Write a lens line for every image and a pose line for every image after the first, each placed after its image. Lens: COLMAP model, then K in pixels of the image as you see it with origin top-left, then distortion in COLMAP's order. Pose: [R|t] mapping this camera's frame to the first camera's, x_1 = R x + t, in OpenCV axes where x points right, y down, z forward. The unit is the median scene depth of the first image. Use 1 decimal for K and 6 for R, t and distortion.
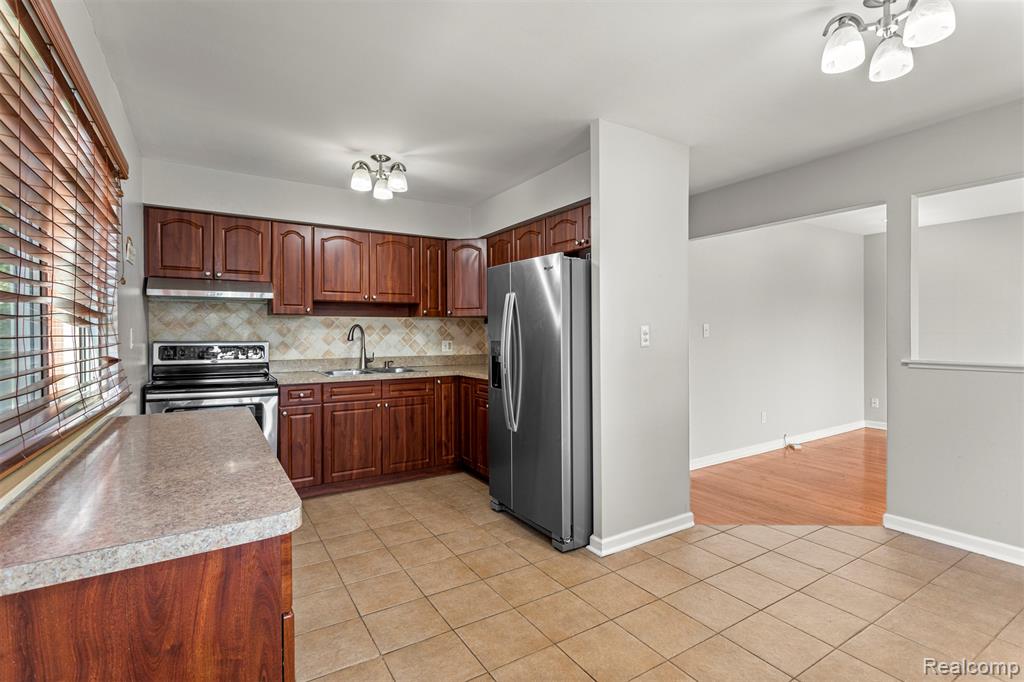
lens RADIAL K [[482.6, 0, 505.9], [0, 482.6, 337.3], [0, 0, 1]] dist [0.005692, 0.000691]
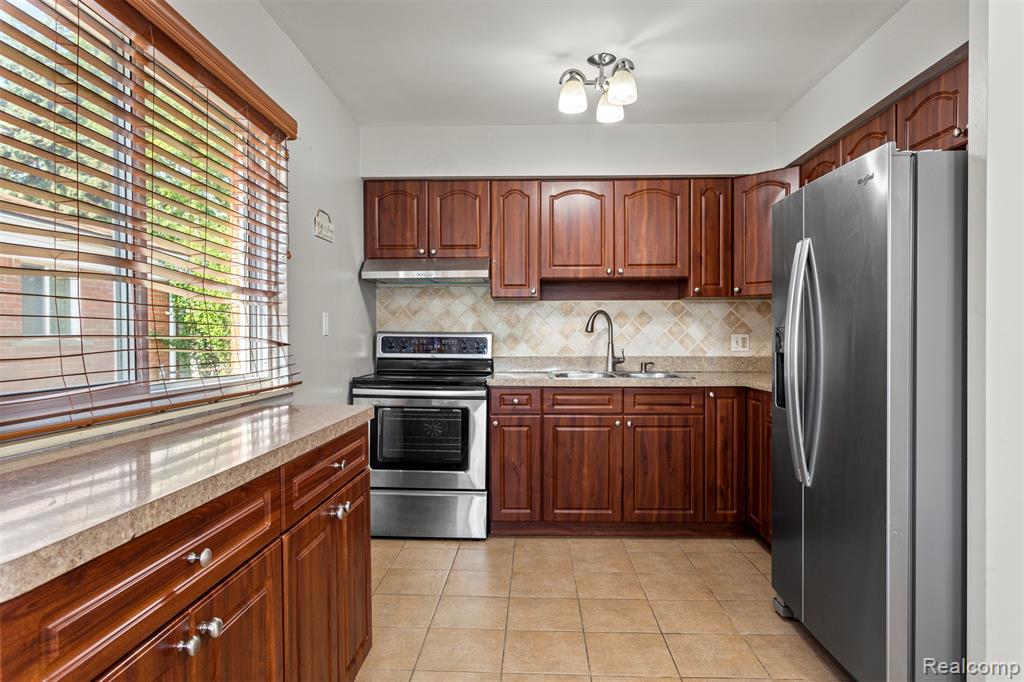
lens RADIAL K [[609.1, 0, 511.7], [0, 609.1, 348.9], [0, 0, 1]] dist [-0.003594, 0.000974]
pose [[0.833961, 0.011541, -0.551702, 0.102035], [-0.005952, 0.999911, 0.011920, 0.024867], [0.551791, -0.006657, 0.833956, 0.187404]]
